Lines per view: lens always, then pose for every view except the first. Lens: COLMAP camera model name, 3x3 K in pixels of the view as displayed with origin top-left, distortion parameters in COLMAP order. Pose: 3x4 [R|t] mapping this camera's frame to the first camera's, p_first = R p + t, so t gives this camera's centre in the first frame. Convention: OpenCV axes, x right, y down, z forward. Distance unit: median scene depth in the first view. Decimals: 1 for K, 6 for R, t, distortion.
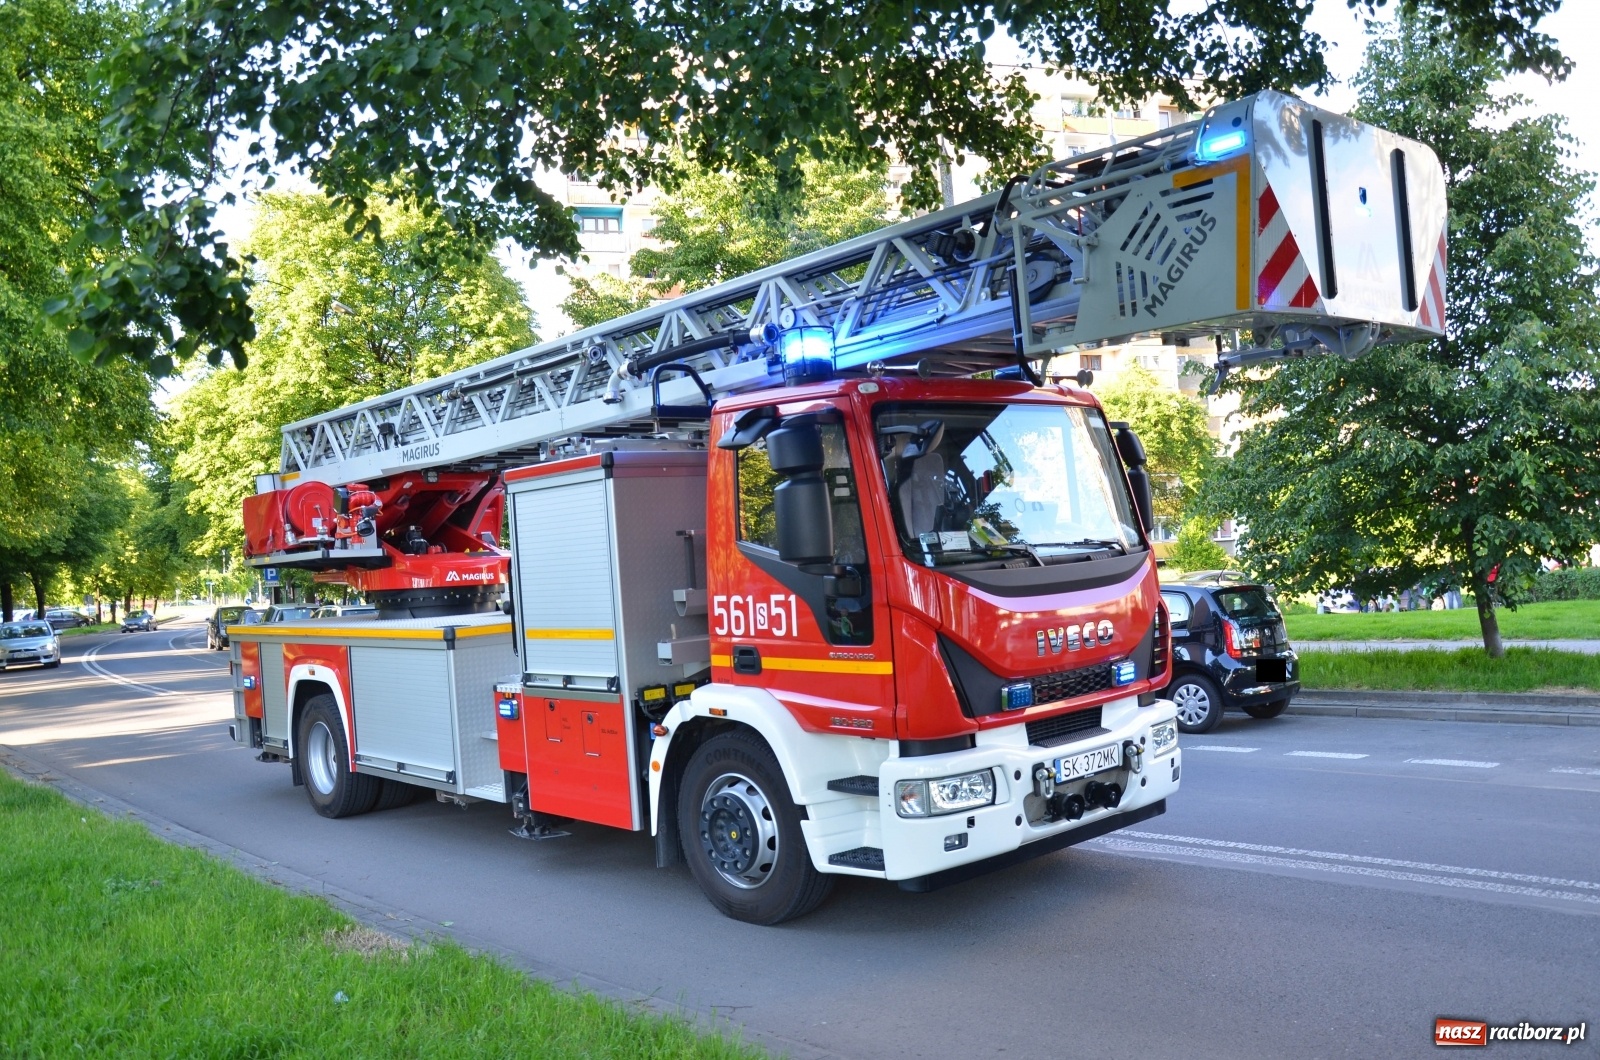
lens RADIAL K [[1336.8, 0, 808.7], [0, 1336.8, 534.7], [0, 0, 1]] dist [-0.100251, 0.009625]
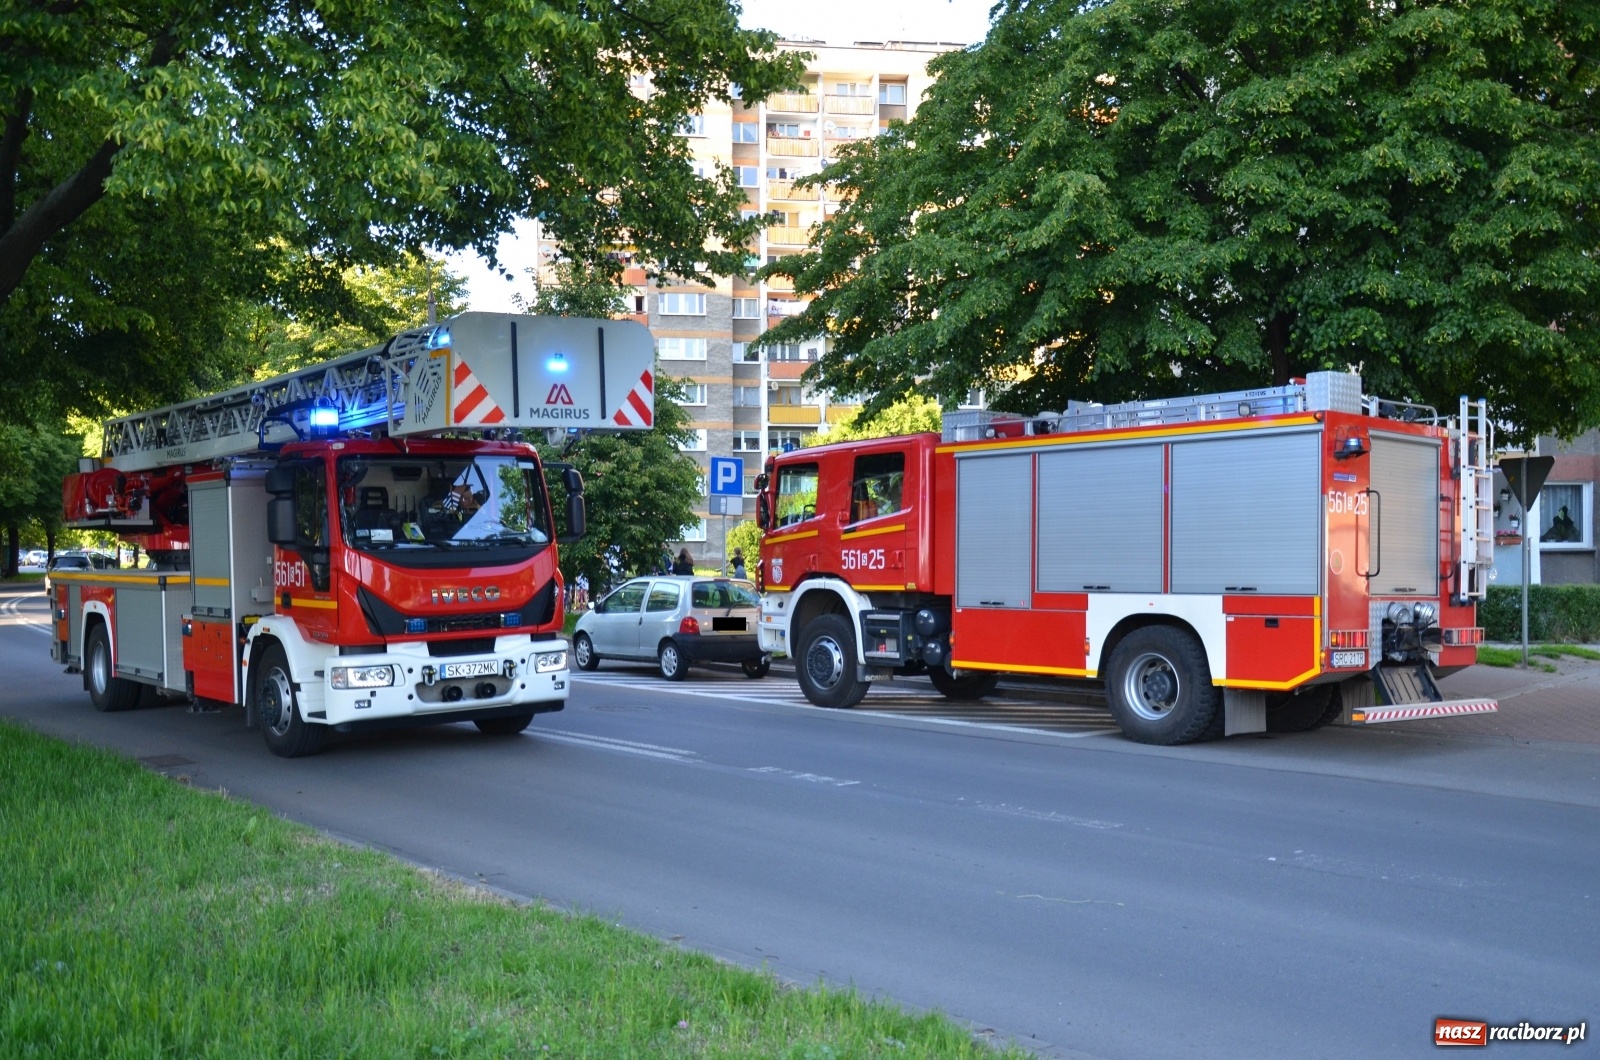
lens RADIAL K [[1556.7, 0, 759.5], [0, 1556.7, 536.9], [0, 0, 1]] dist [0.029013, 0.000000]
pose [[0.995596, 0.044848, -0.082328, 0.695124], [-0.043312, 0.998854, 0.020348, -0.050762], [0.083146, -0.016692, 0.996398, -0.899330]]
